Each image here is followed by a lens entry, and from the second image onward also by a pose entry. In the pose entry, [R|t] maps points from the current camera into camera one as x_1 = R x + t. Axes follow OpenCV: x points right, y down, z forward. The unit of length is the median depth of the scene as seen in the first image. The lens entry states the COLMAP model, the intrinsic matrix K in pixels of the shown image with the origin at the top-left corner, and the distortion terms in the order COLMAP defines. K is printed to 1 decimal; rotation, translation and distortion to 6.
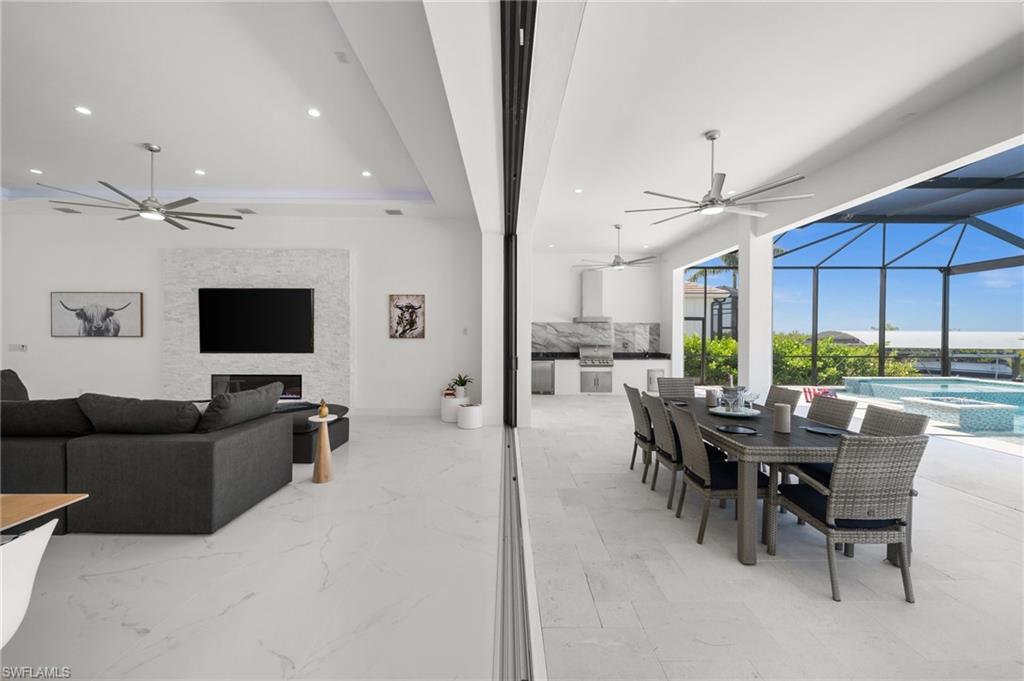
lens RADIAL K [[399.1, 0, 512.0], [0, 399.1, 340.5], [0, 0, 1]] dist [-0.008933, -0.000115]
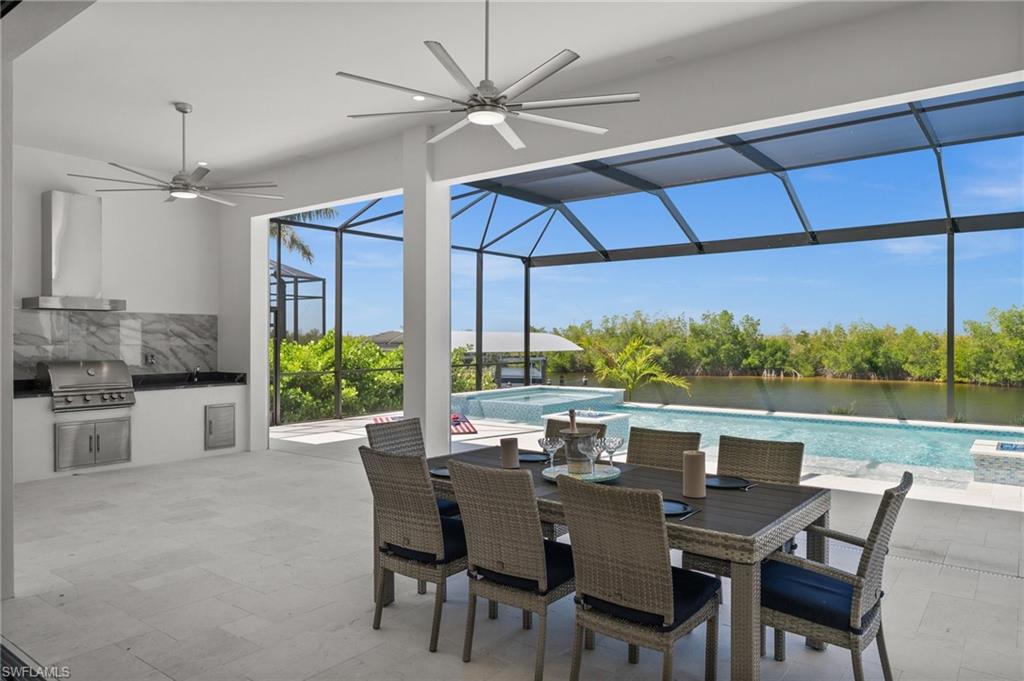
lens RADIAL K [[674.3, 0, 512.0], [0, 674.3, 340.5], [0, 0, 1]] dist [-0.001958, 0.000107]
pose [[0.615202, -0.006045, 0.788346, -0.090425], [0.012377, 0.999921, -0.001992, -0.004117], [-0.788272, 0.010983, 0.615229, 0.157981]]
